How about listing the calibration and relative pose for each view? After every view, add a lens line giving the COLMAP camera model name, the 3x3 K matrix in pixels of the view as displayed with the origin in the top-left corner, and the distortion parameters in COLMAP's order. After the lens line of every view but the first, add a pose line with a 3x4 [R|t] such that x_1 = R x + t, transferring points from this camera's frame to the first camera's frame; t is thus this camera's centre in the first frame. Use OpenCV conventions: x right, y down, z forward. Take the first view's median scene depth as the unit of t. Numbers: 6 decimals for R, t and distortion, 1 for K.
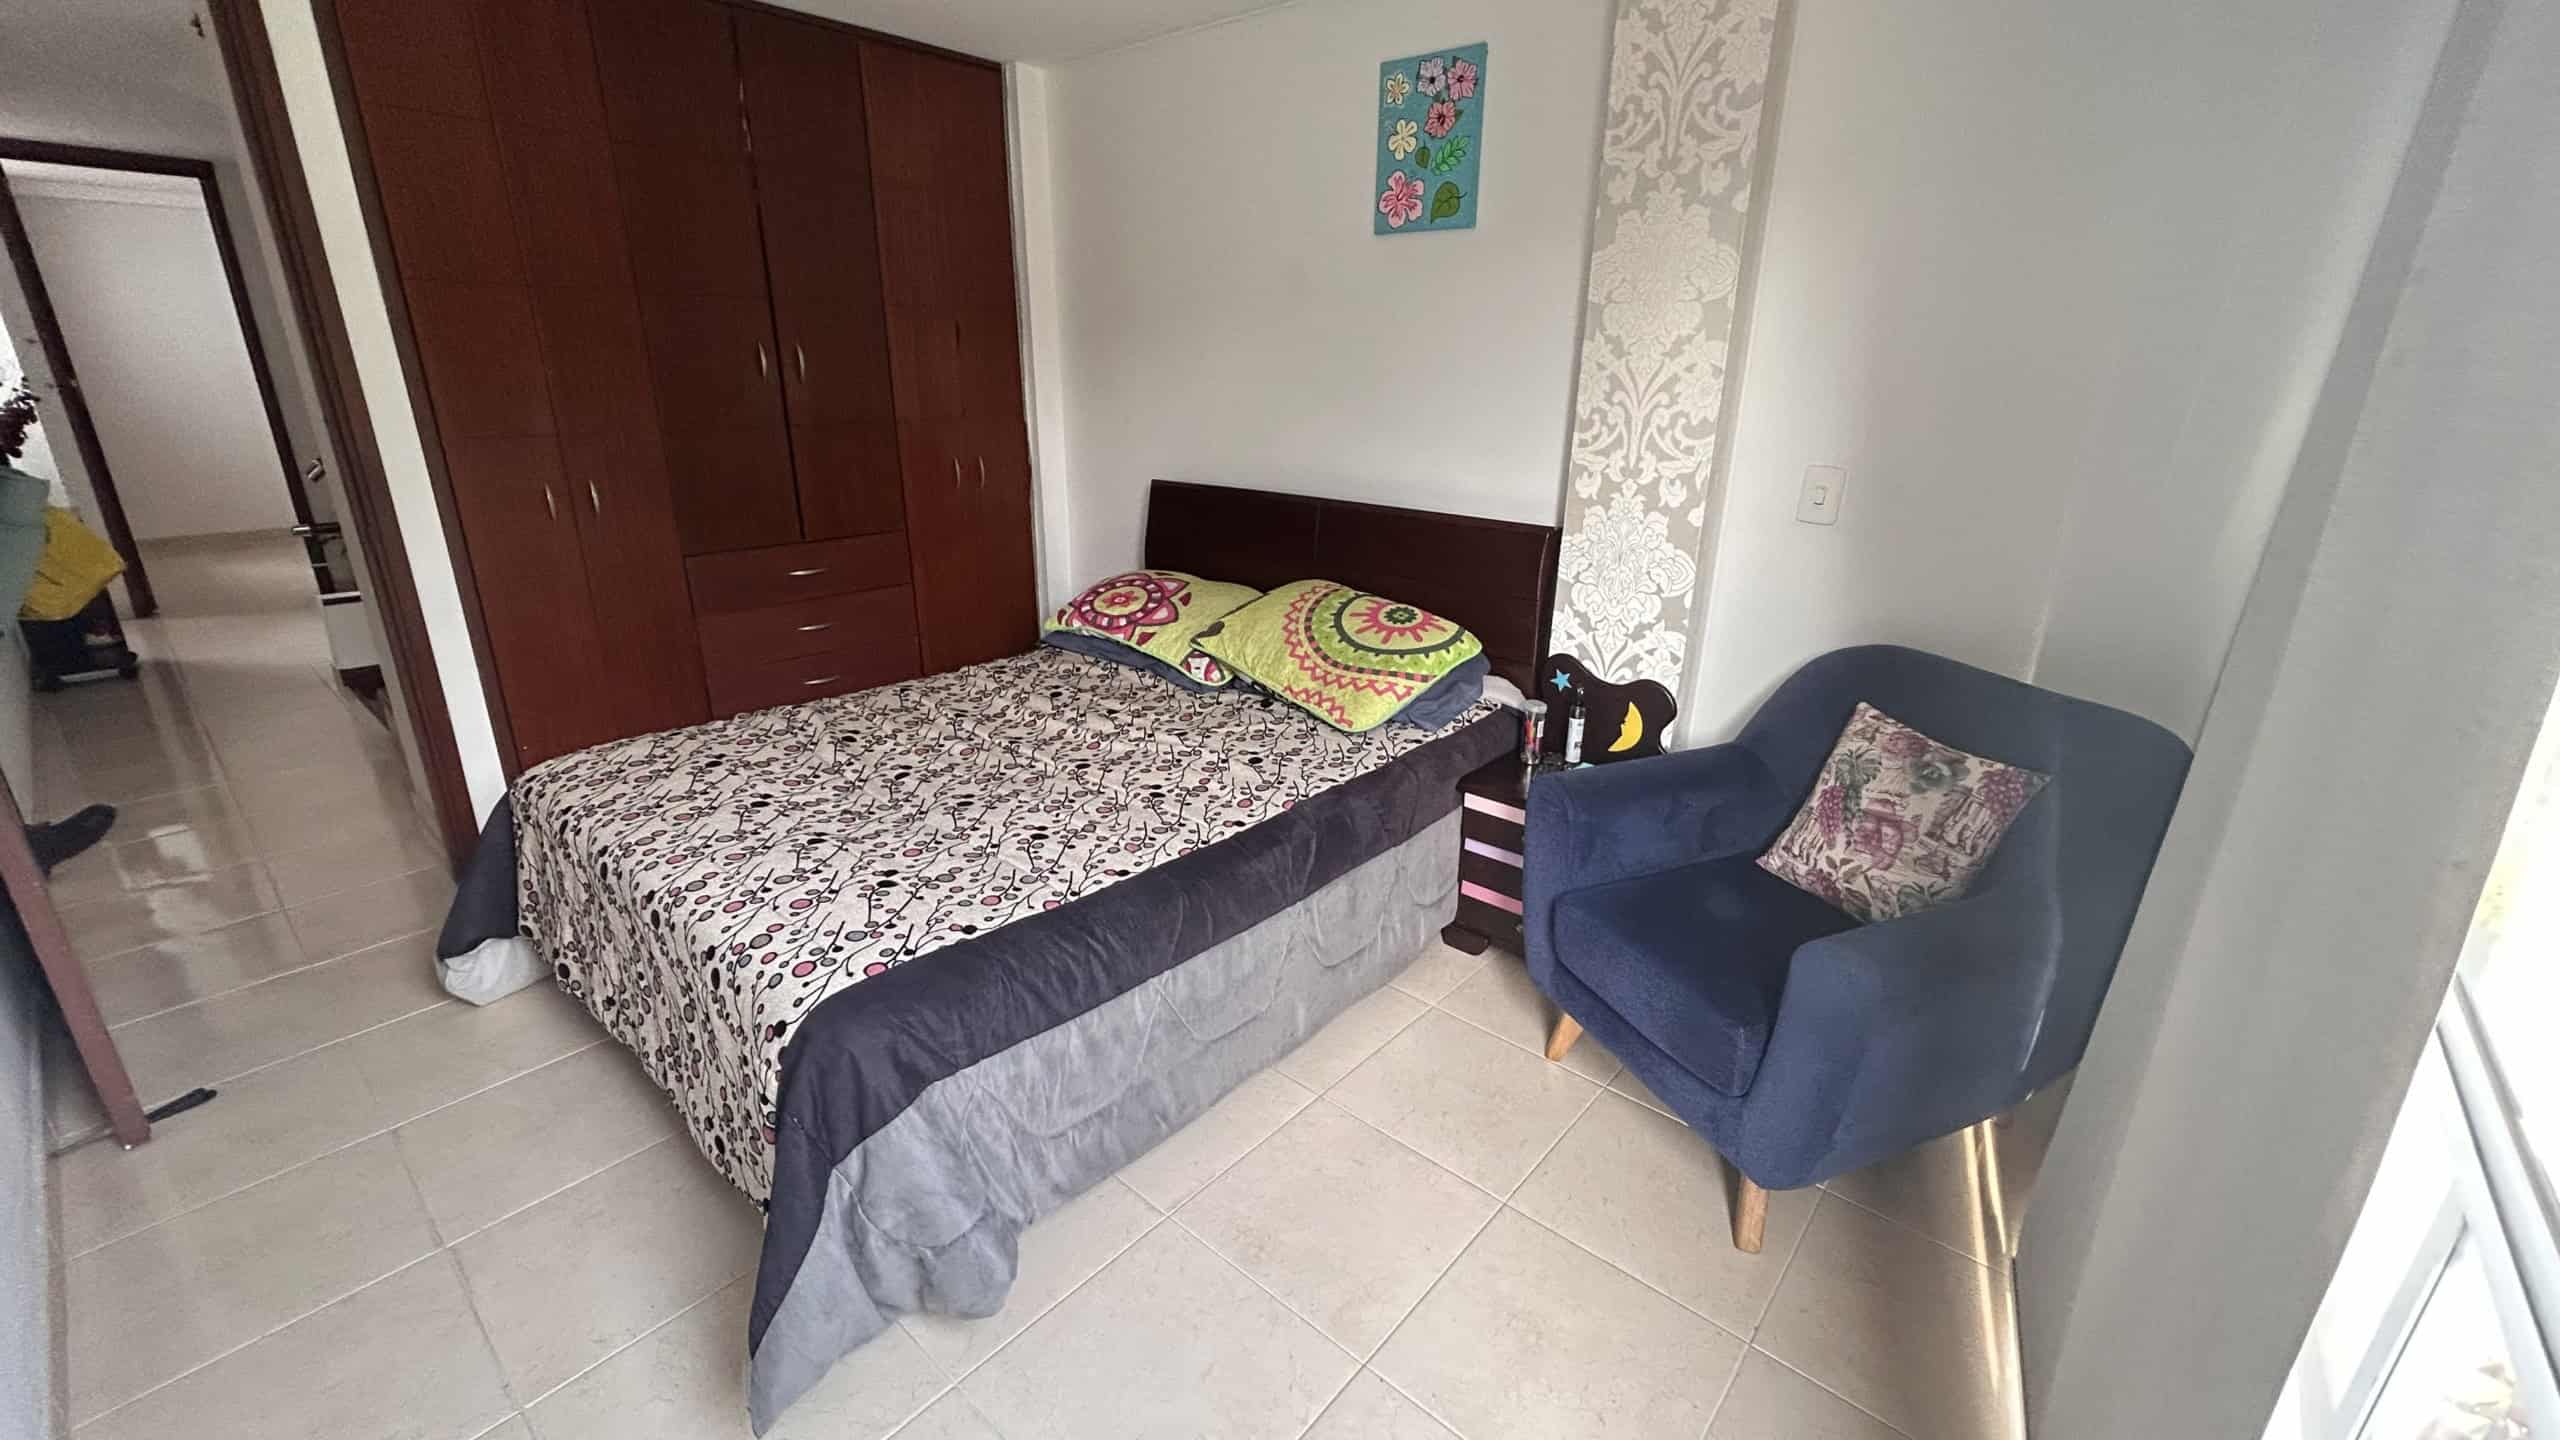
lens RADIAL K [[1044.3, 0, 1268.7], [0, 1044.3, 723.7], [0, 0, 1]] dist [-0.000136, 0.000188]
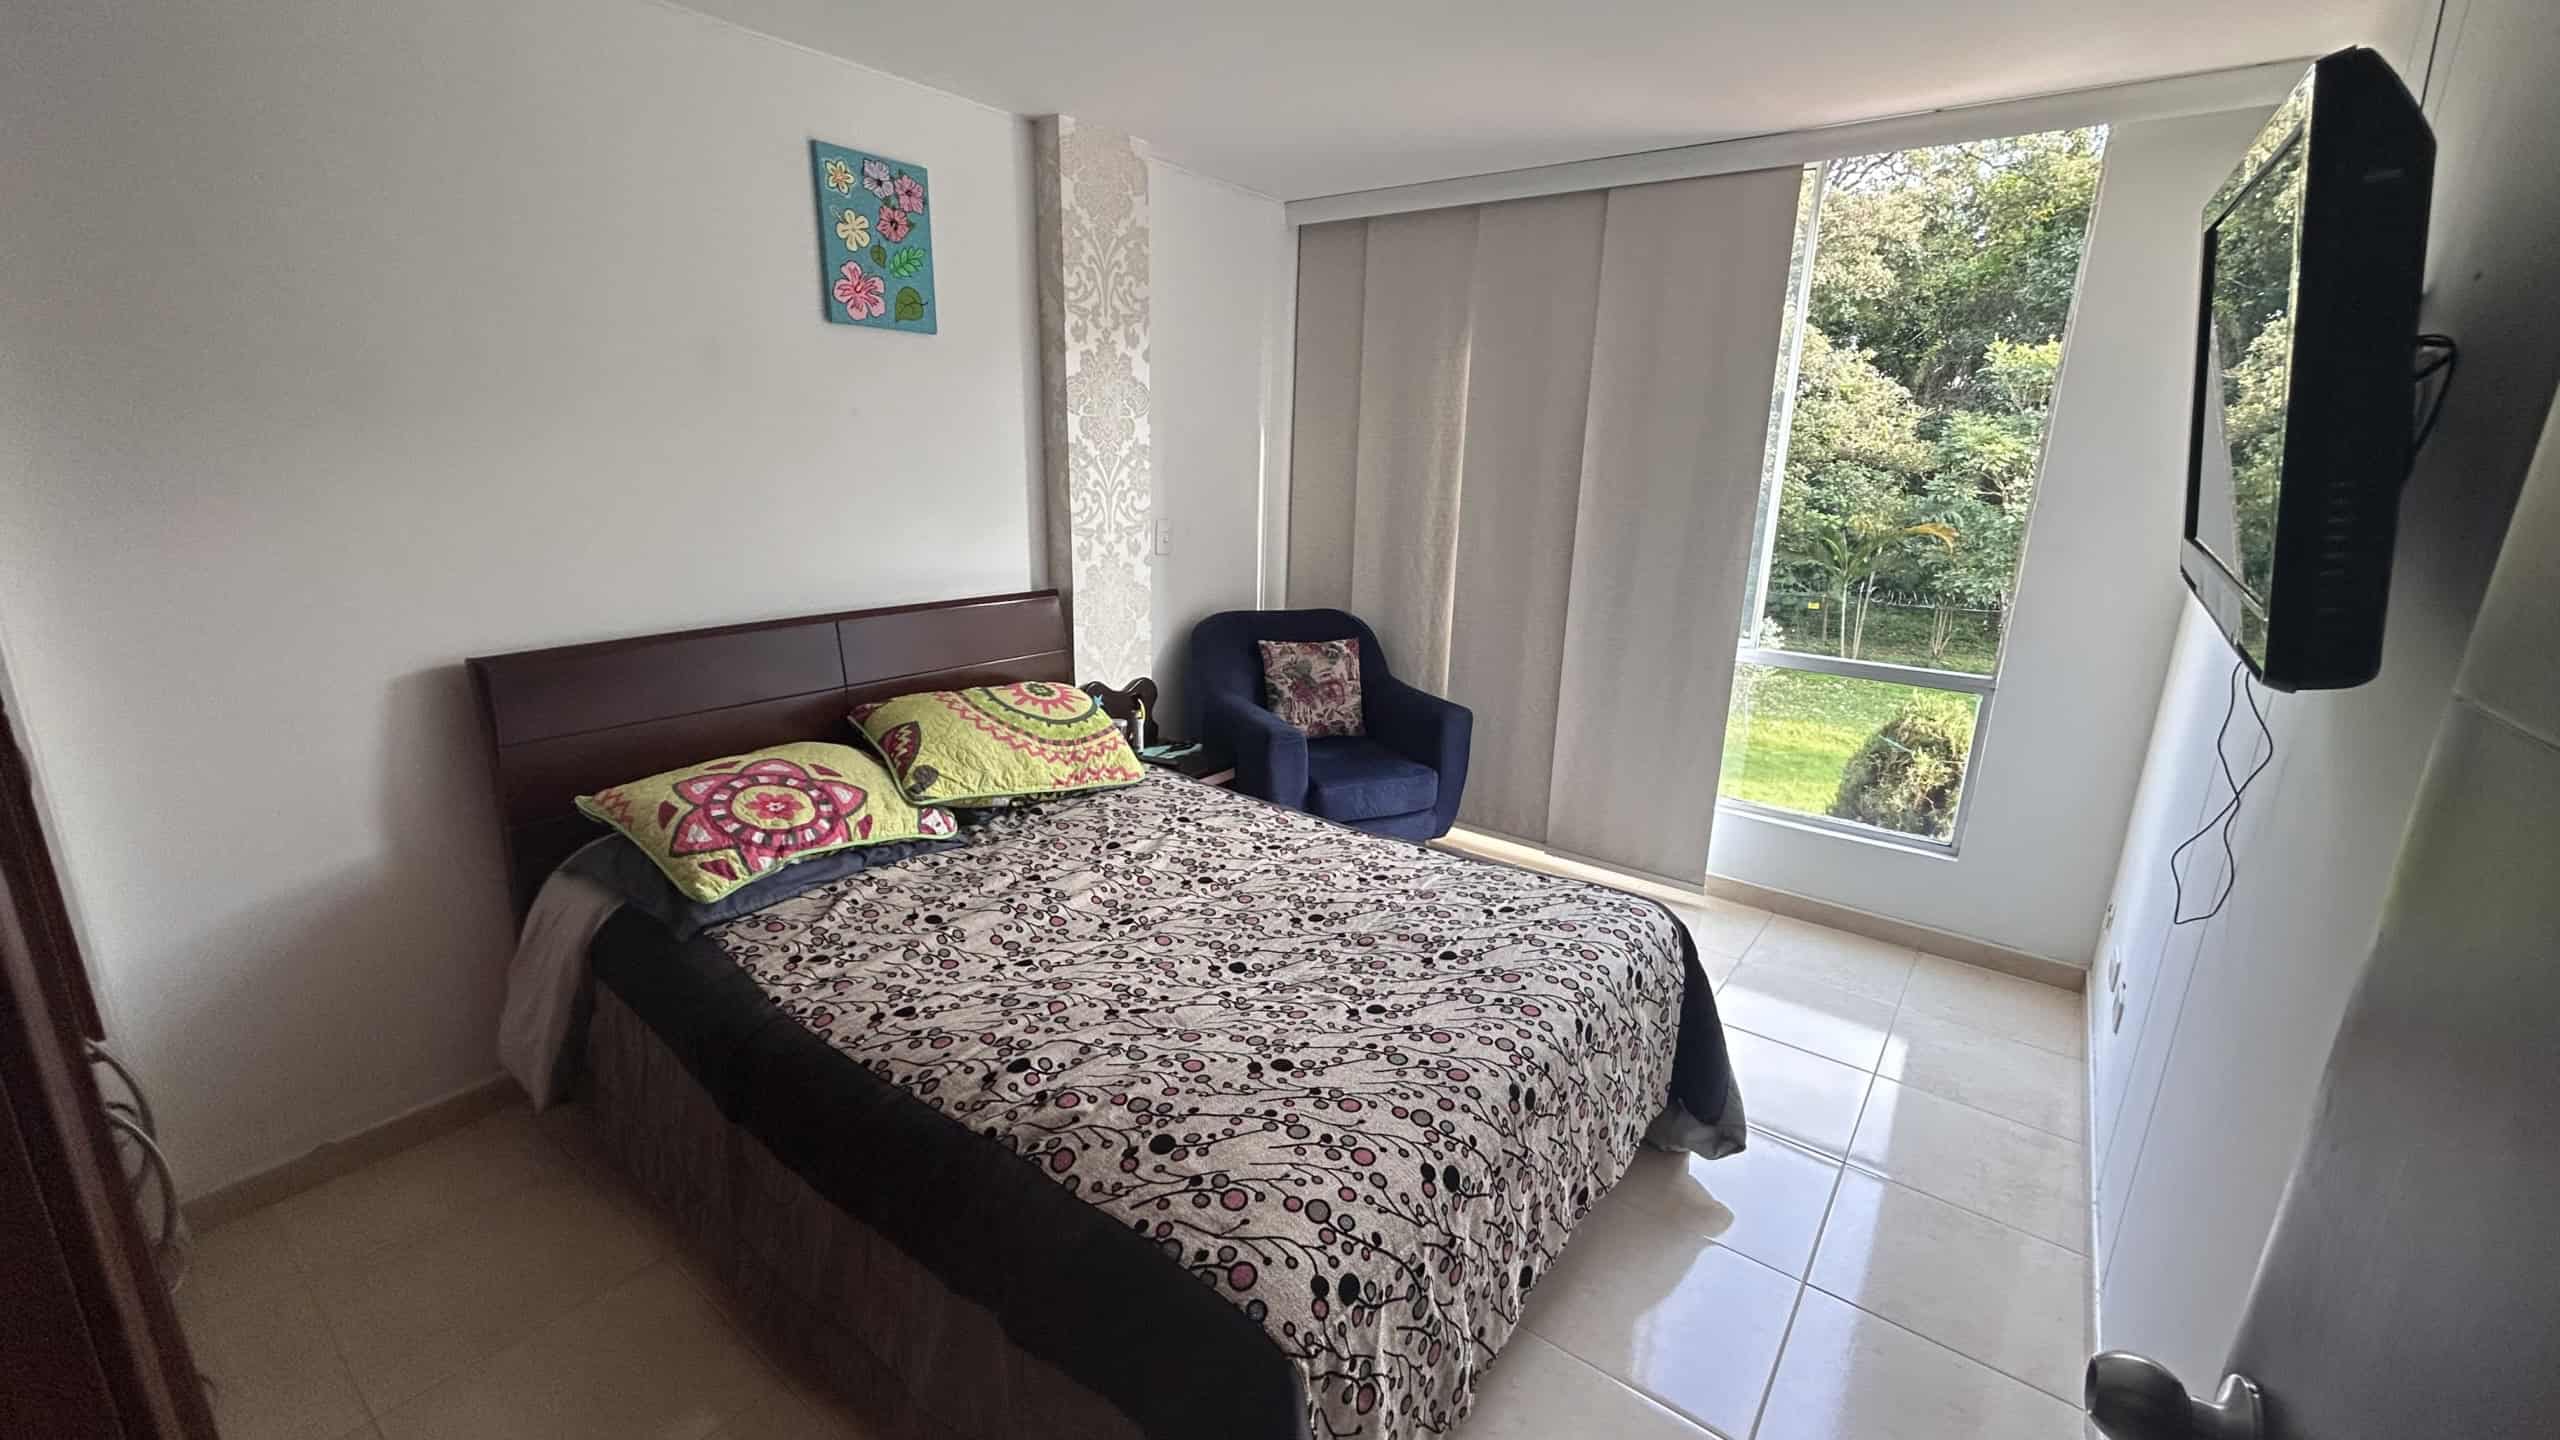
lens RADIAL K [[1014.1, 0, 1304.9], [0, 1014.1, 725.6], [0, 0, 1]] dist [-0.010666, 0.000384]
pose [[-0.080982, -0.283660, 0.955499, -0.914062], [0.298552, 0.907728, 0.294782, -0.298854], [-0.950951, 0.309138, 0.011177, 0.739438]]
